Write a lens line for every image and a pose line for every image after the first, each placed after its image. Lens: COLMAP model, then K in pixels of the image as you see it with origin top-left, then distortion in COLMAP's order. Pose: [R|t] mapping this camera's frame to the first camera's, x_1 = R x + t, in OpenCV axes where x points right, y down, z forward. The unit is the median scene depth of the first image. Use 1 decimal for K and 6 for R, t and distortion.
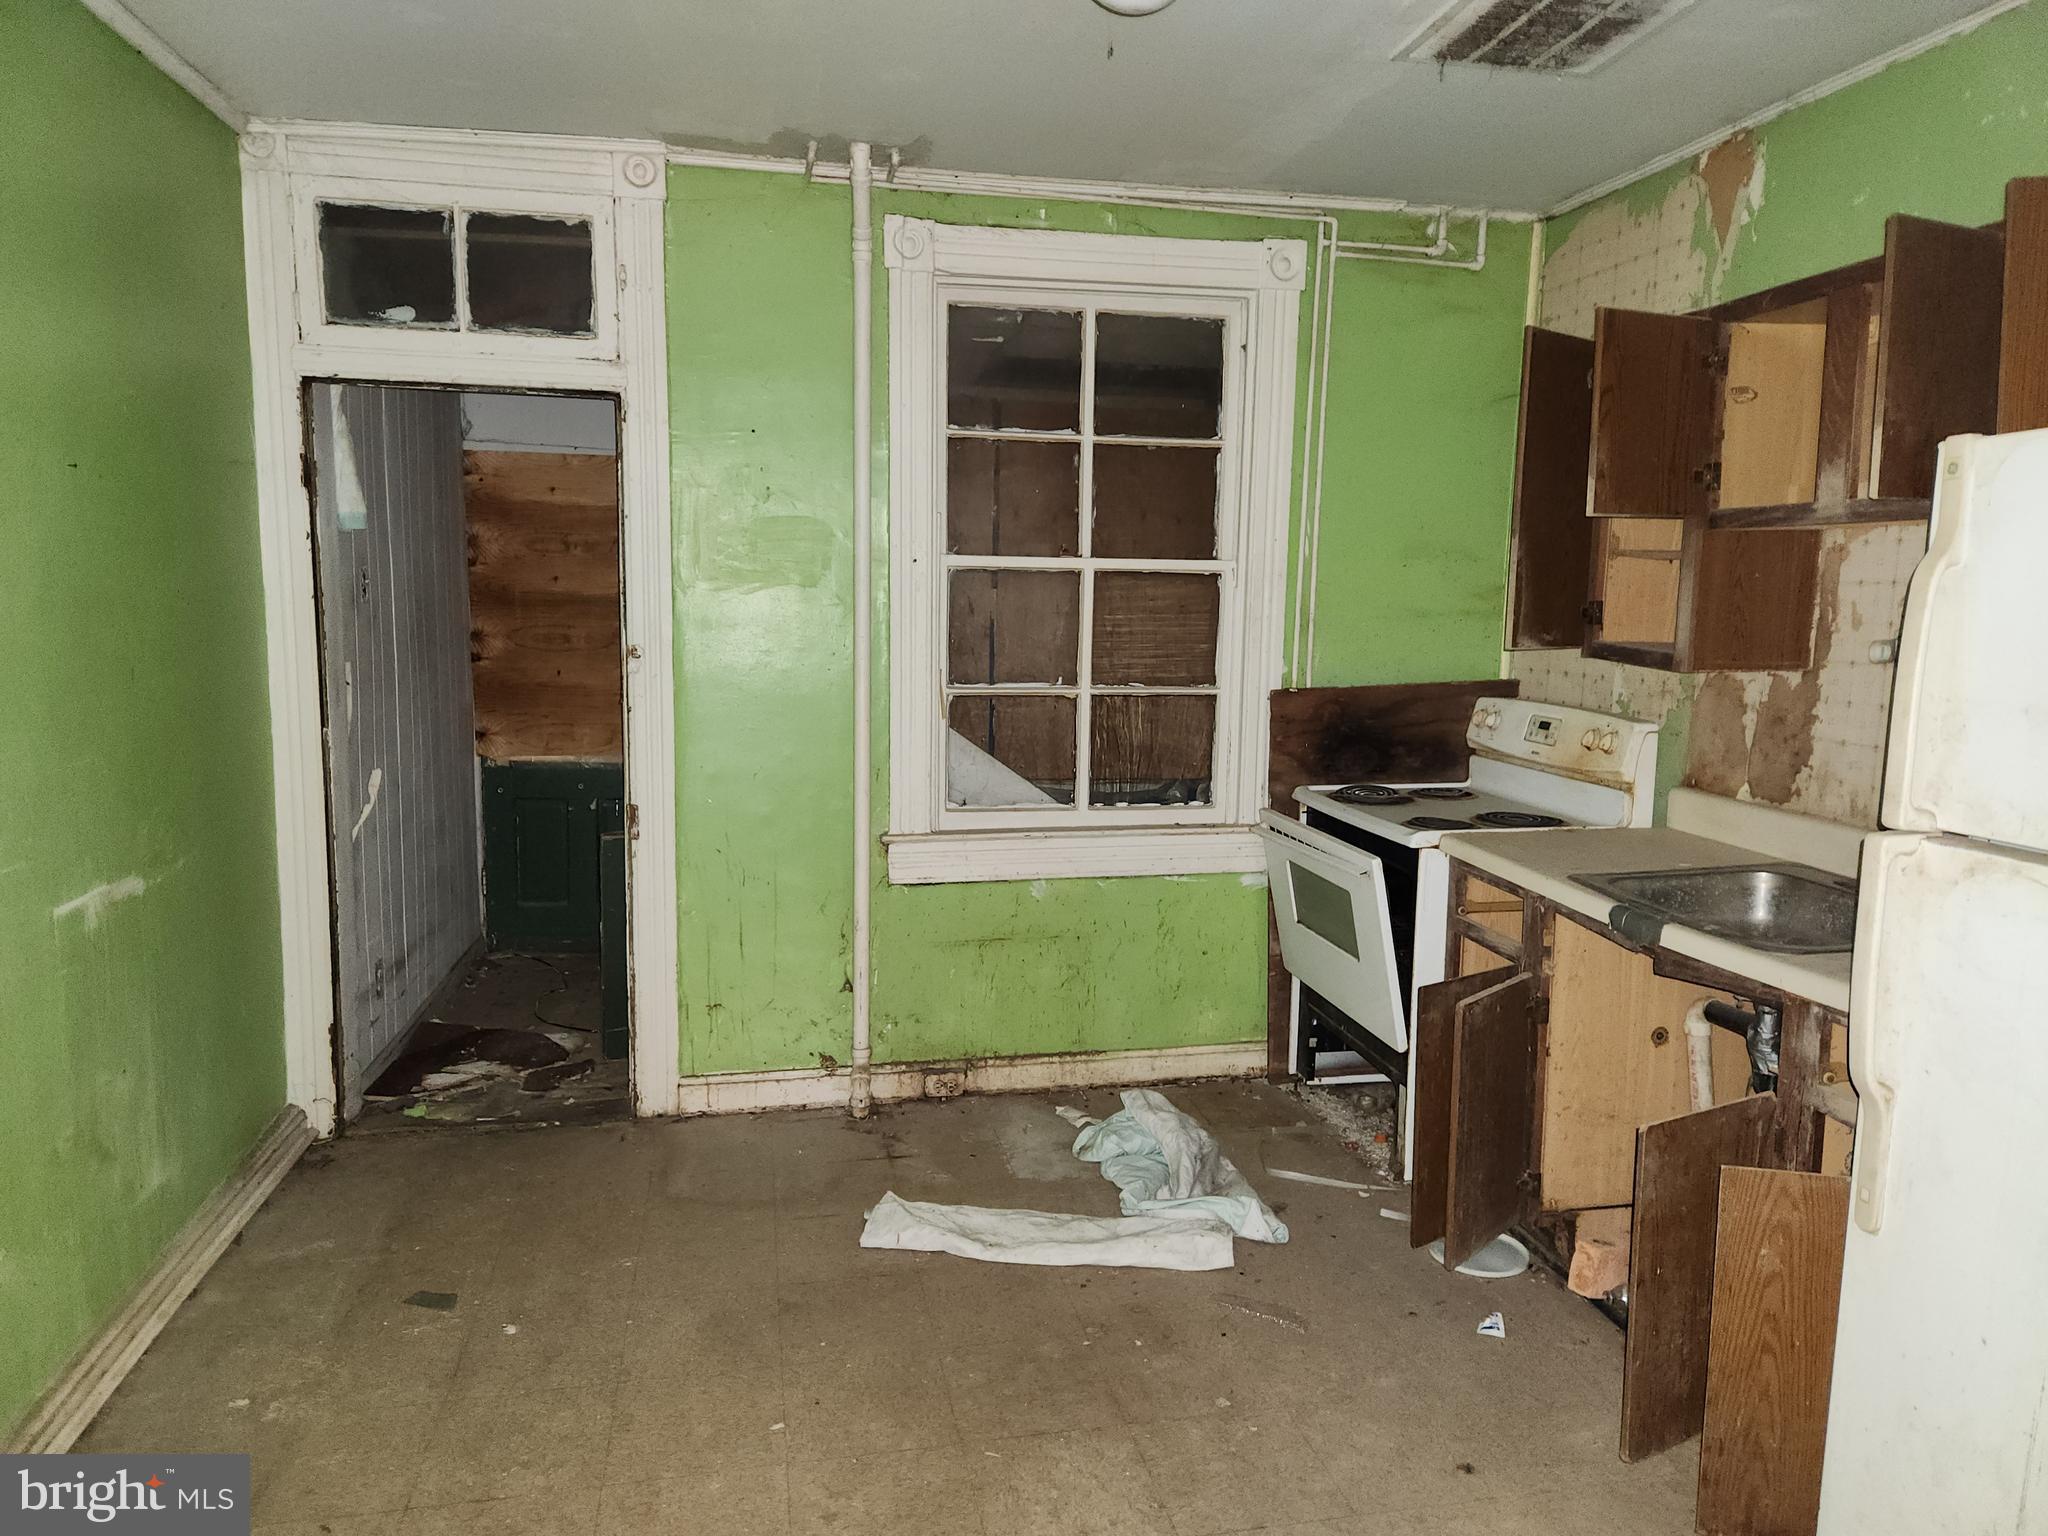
lens RADIAL K [[1366.3, 0, 1010.9], [0, 1366.3, 763.9], [0, 0, 1]] dist [0.029020, -0.002088]
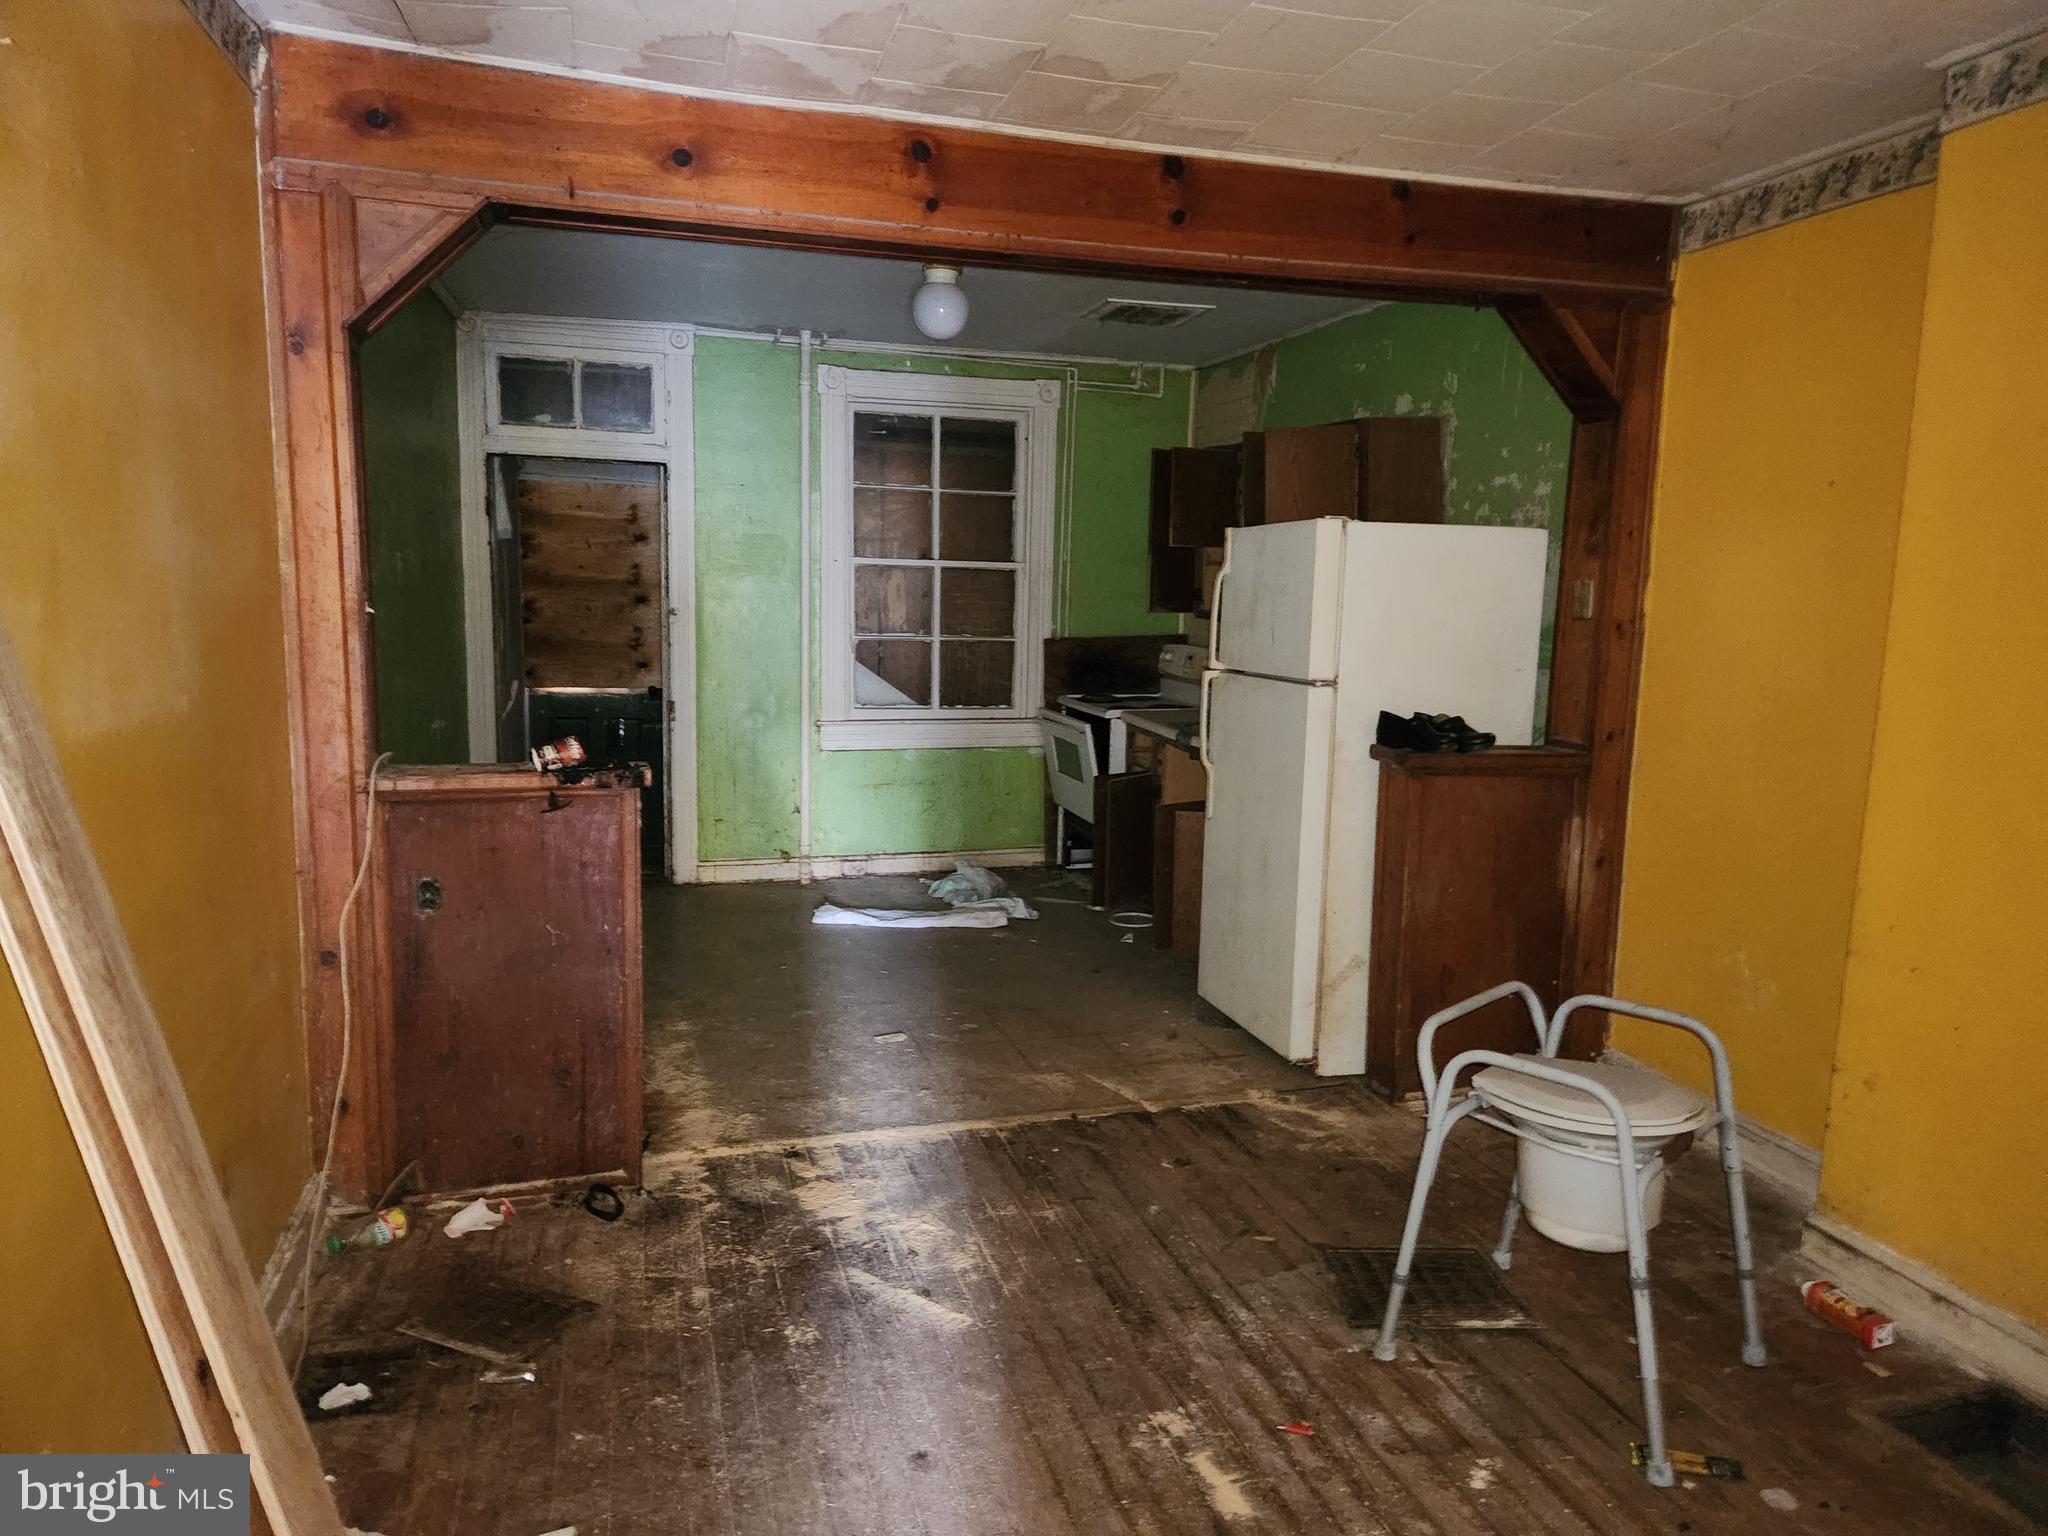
lens RADIAL K [[1366.3, 0, 1037.0], [0, 1366.3, 777.5], [0, 0, 1]] dist [0.029020, -0.002088]
pose [[0.994806, -0.004606, 0.101685, 0.005450], [0.002852, 0.999845, 0.017388, 0.093884], [-0.101749, -0.017008, 0.994665, -0.734092]]
